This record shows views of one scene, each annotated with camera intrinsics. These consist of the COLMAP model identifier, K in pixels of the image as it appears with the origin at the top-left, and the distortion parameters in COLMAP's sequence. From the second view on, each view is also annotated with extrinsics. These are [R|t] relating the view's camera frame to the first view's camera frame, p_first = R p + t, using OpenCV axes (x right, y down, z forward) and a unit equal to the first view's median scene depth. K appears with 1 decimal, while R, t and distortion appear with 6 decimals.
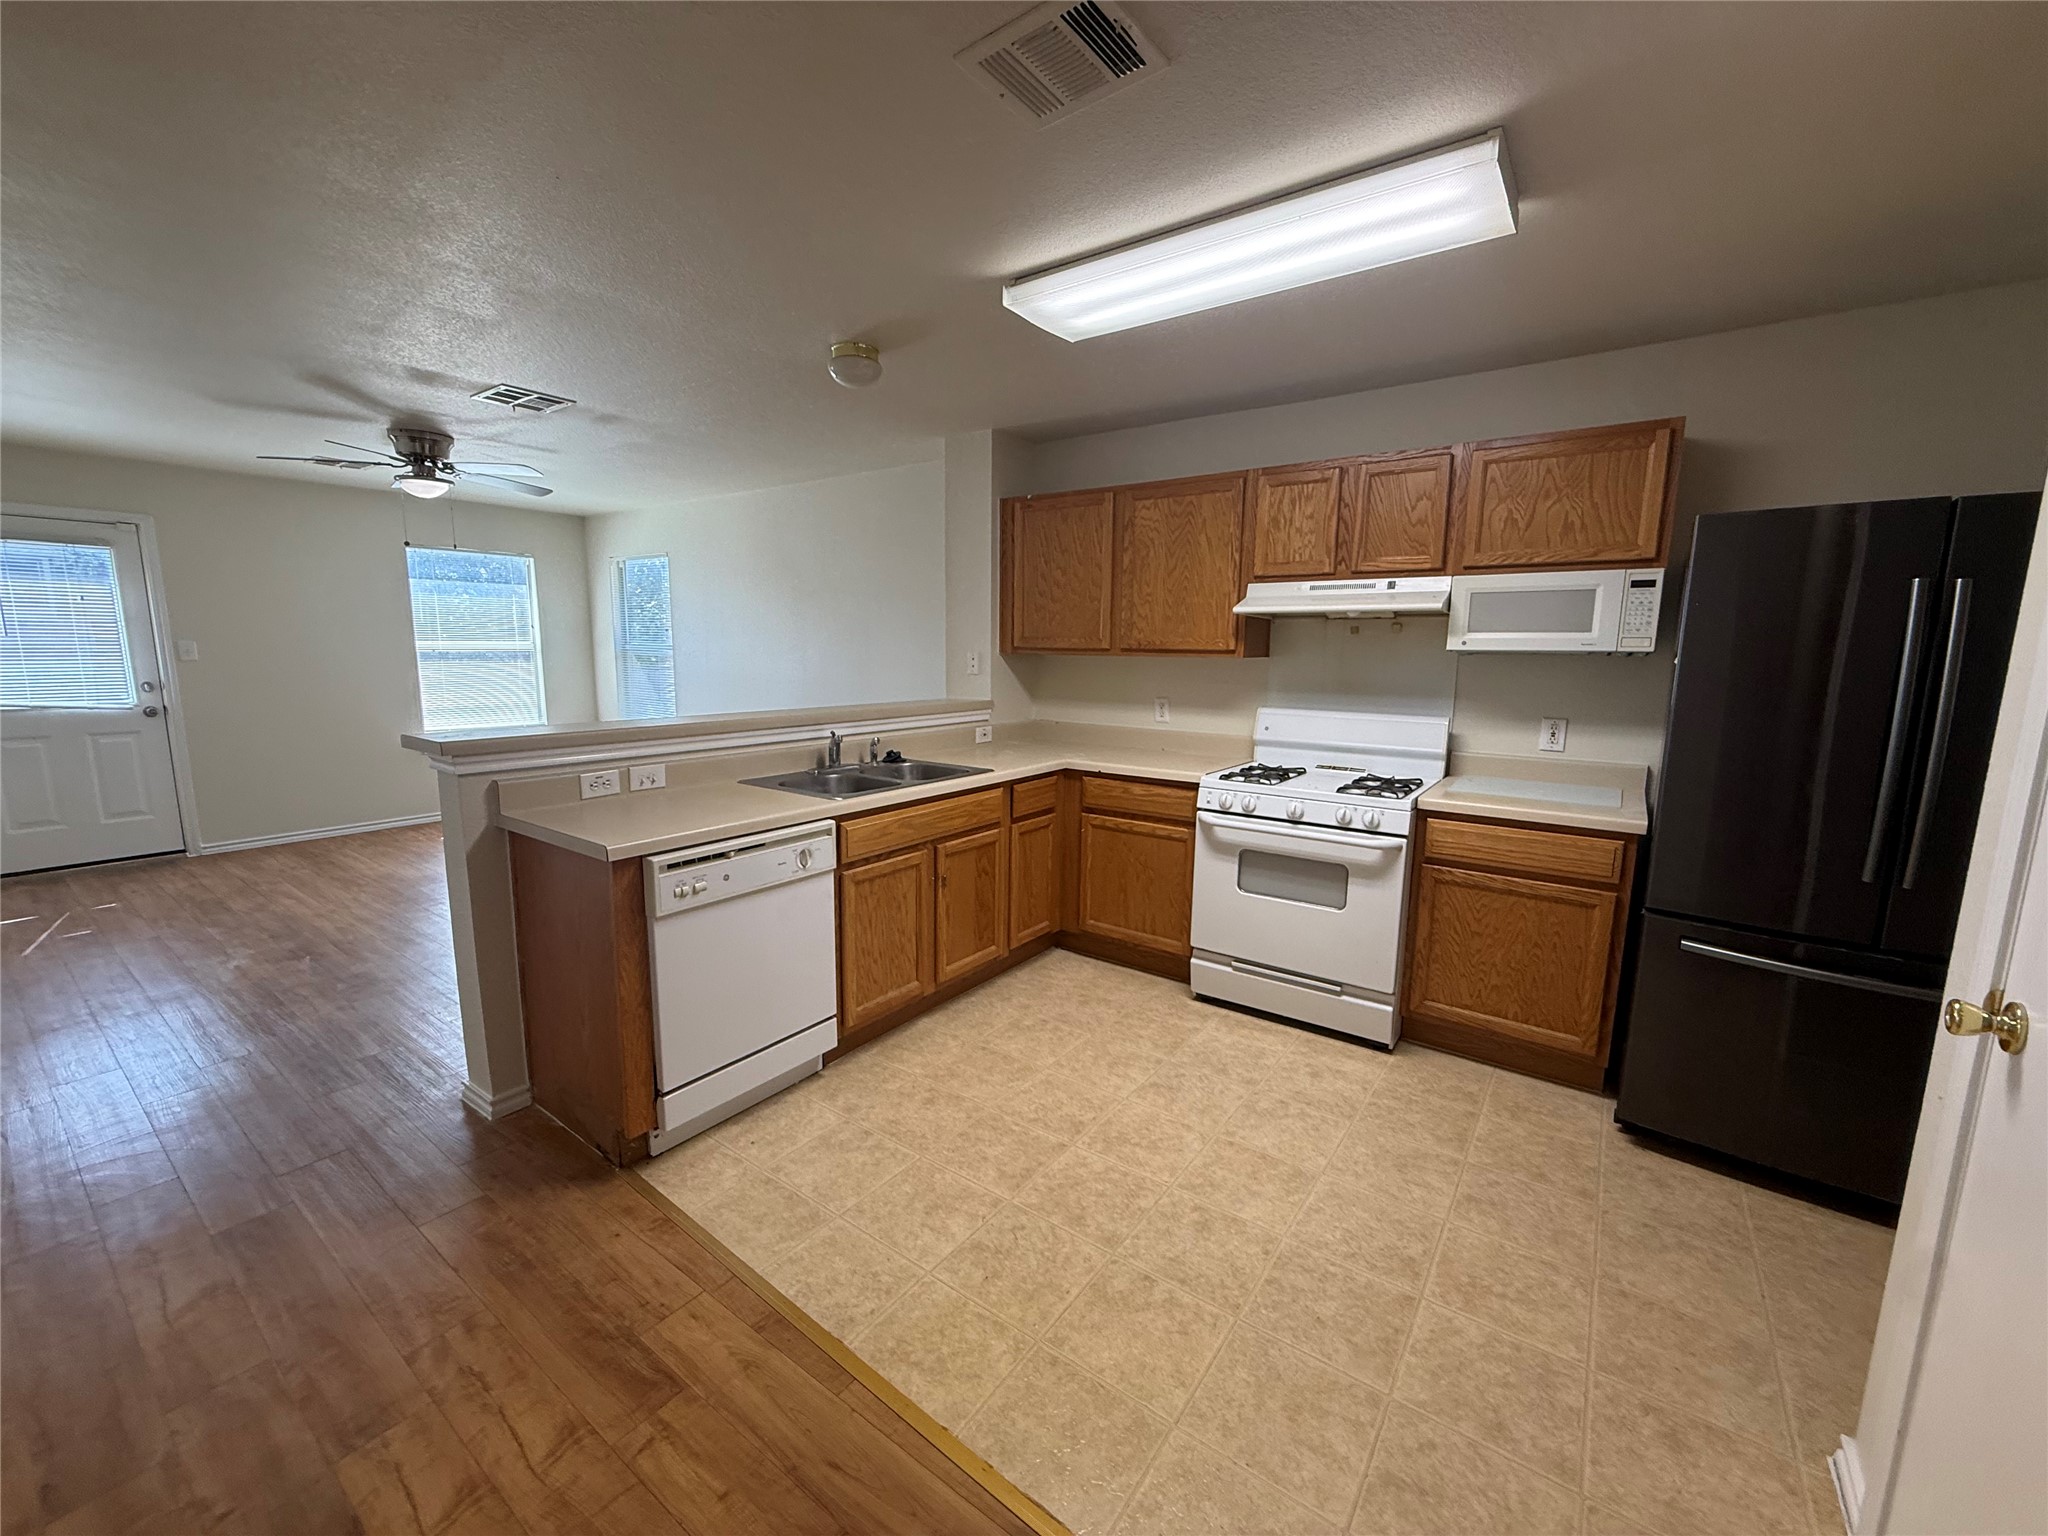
lens RADIAL K [[818.2, 0, 1029.8], [0, 818.2, 770.3], [0, 0, 1]] dist [-0.000867, 0.000636]
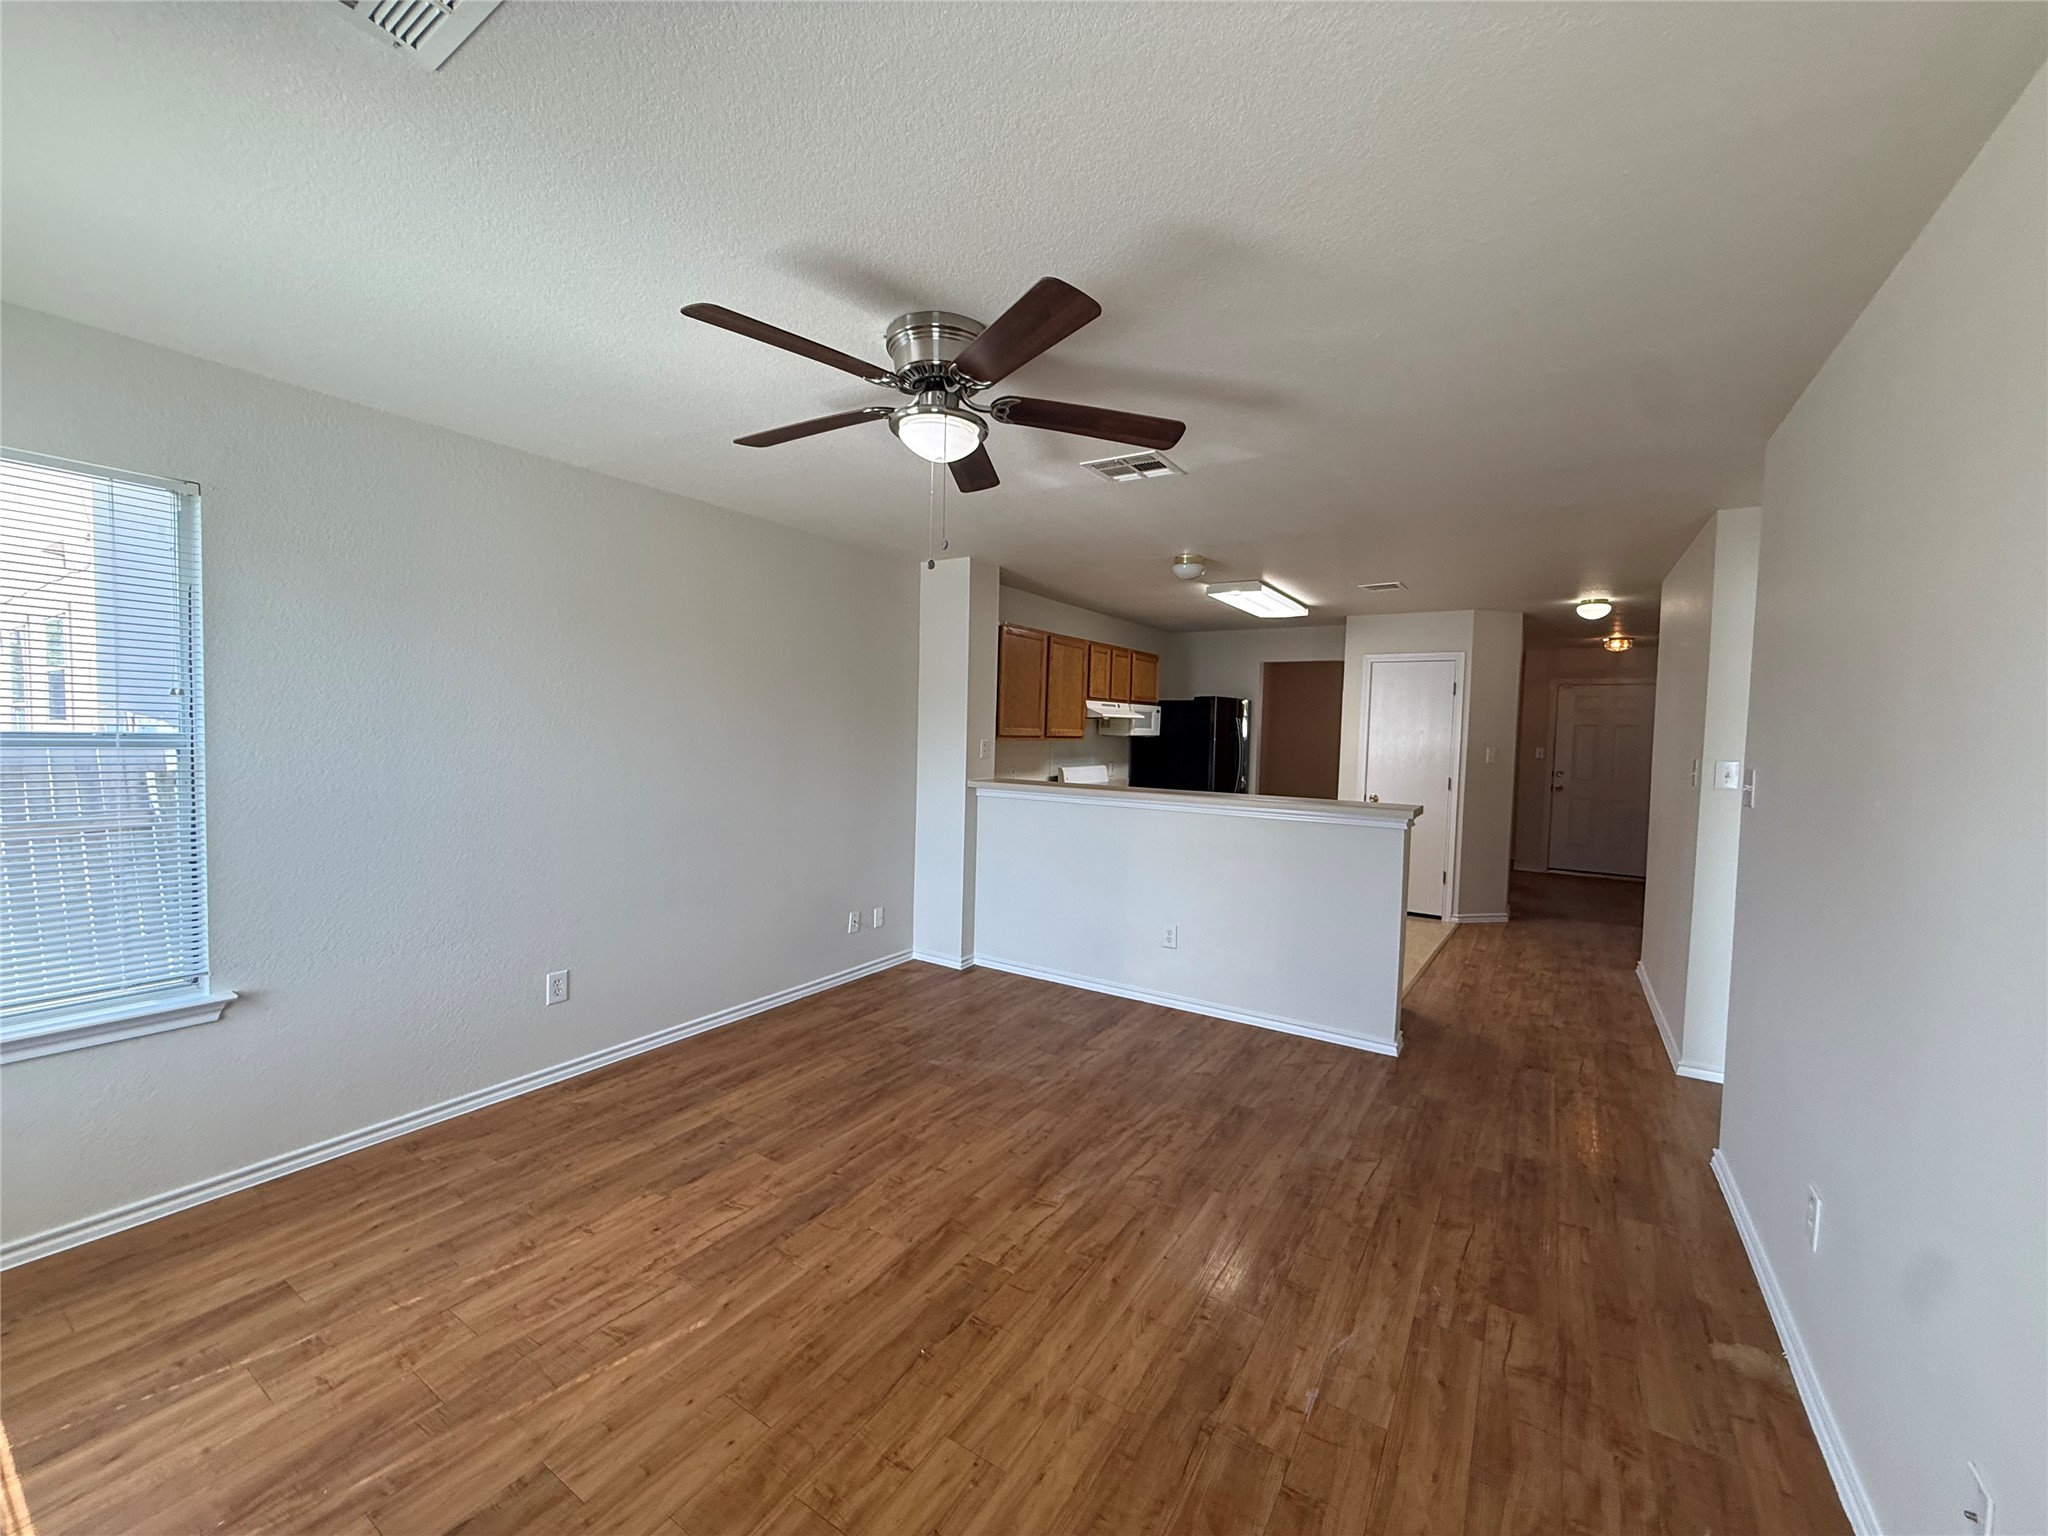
lens RADIAL K [[818.2, 0, 1015.4], [0, 818.2, 766.3], [0, 0, 1]] dist [-0.000867, 0.000636]
pose [[-0.051554, -0.059130, 0.996918, -1.652811], [0.127682, 0.989663, 0.065303, -0.233663], [-0.990474, 0.130655, -0.043472, 1.325518]]
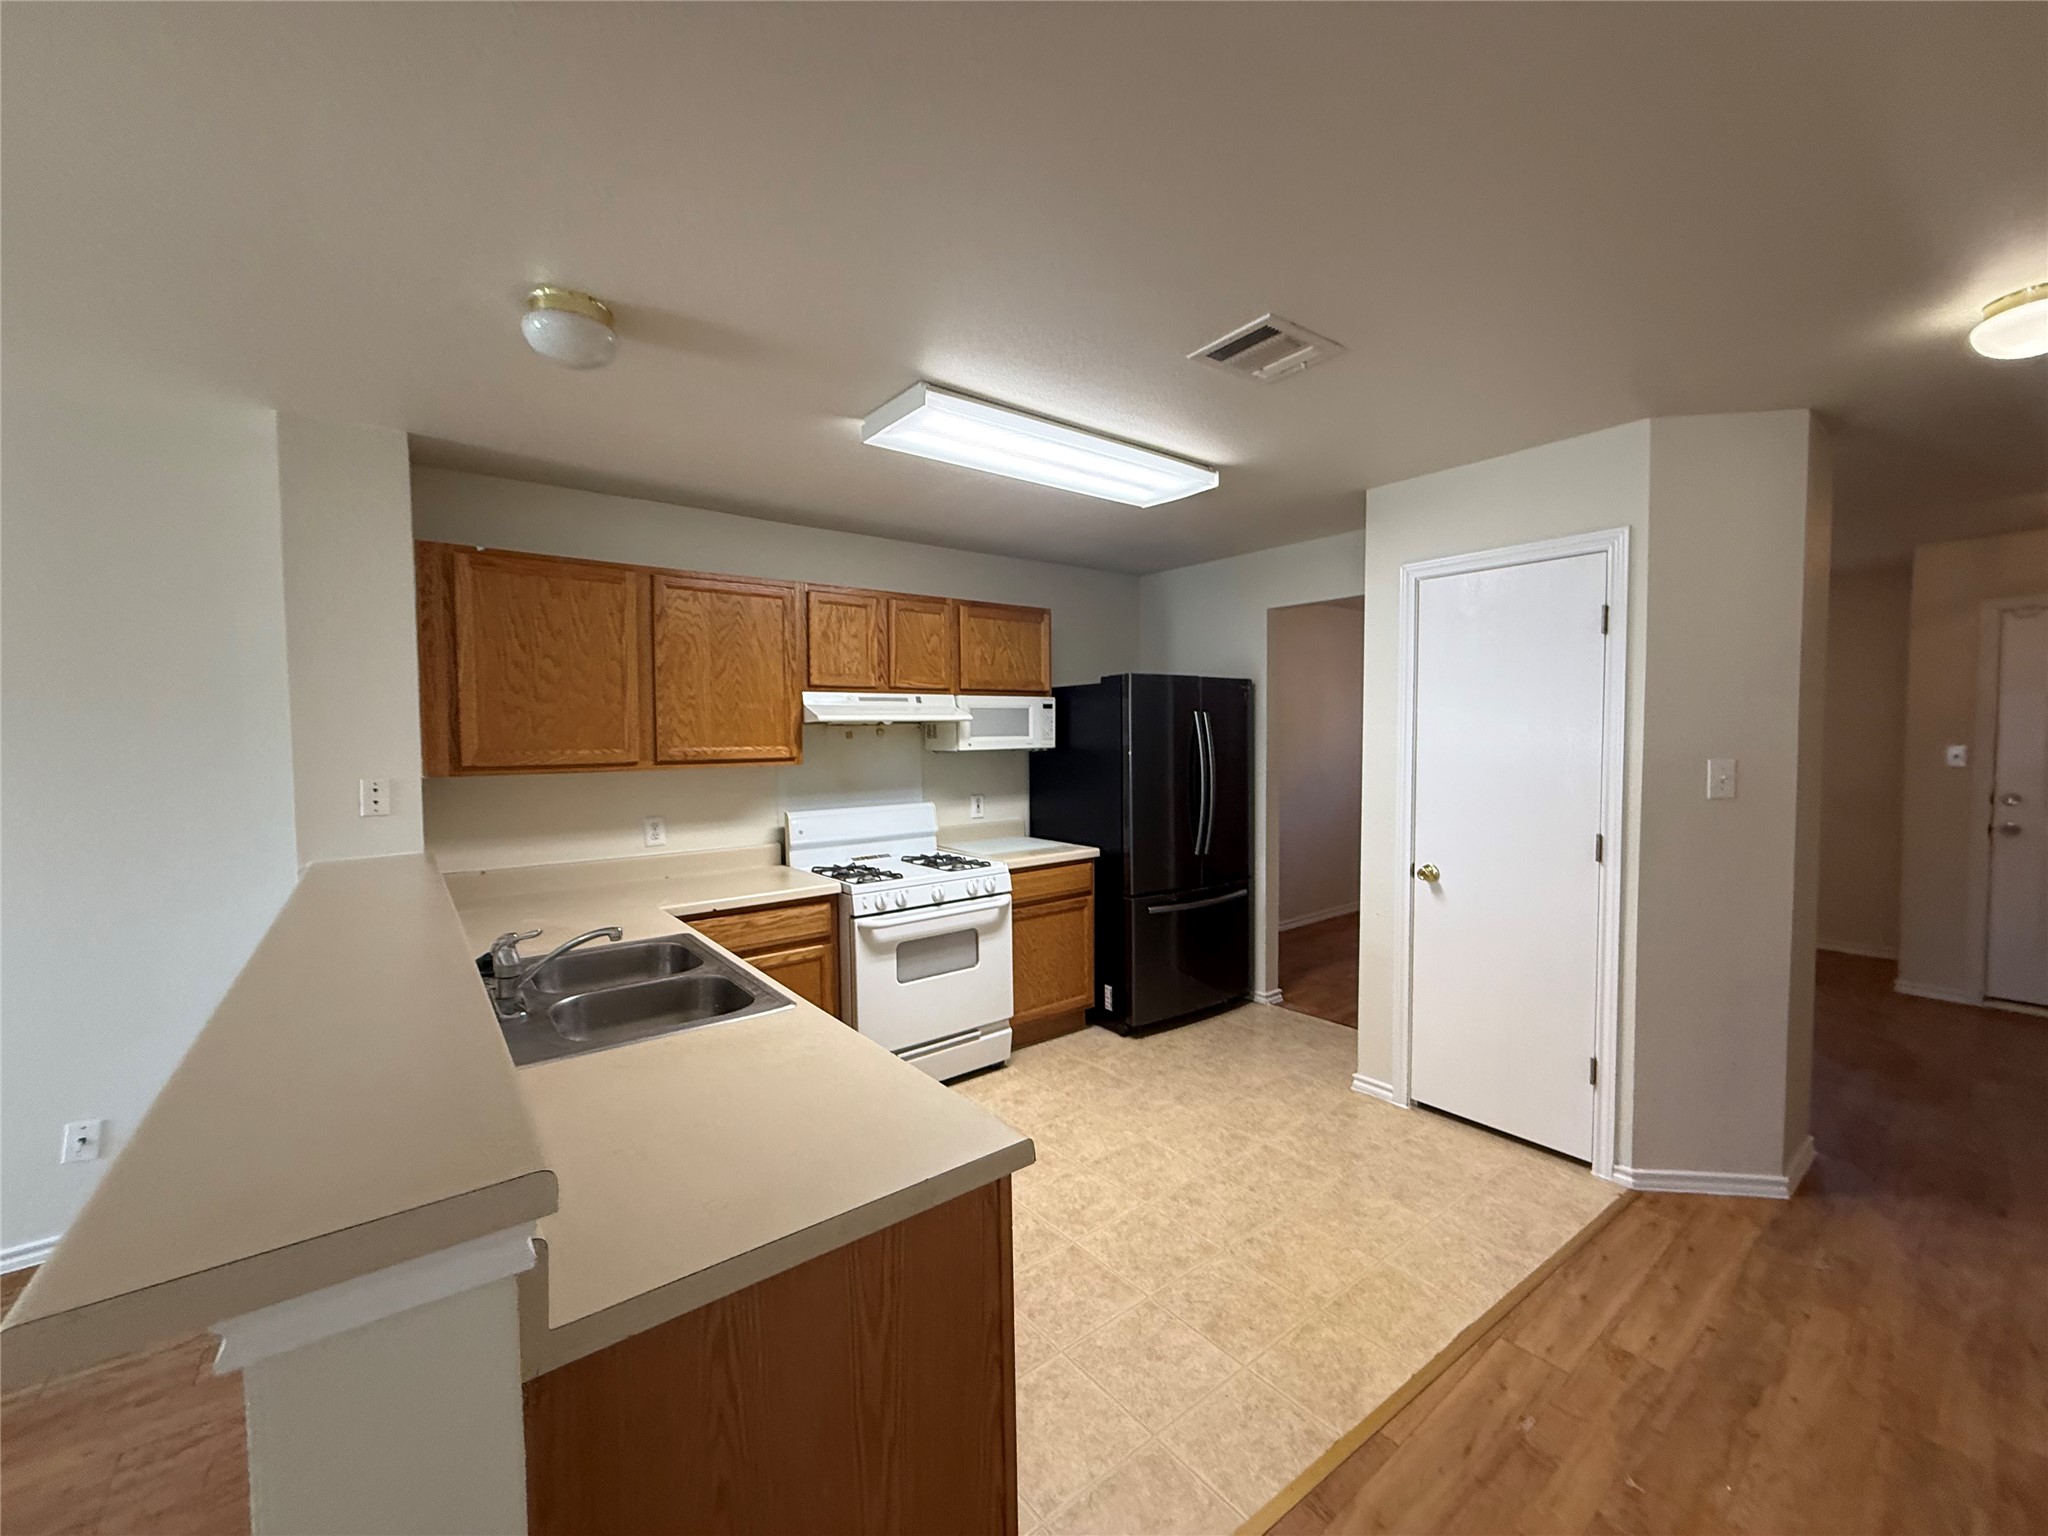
lens RADIAL K [[818.2, 0, 1015.1], [0, 818.2, 762.3], [0, 0, 1]] dist [-0.000867, 0.000636]
pose [[0.277206, -0.048247, 0.959598, -0.673947], [0.161477, 0.986872, 0.002972, -0.108456], [-0.947144, 0.154129, 0.281357, 0.506308]]
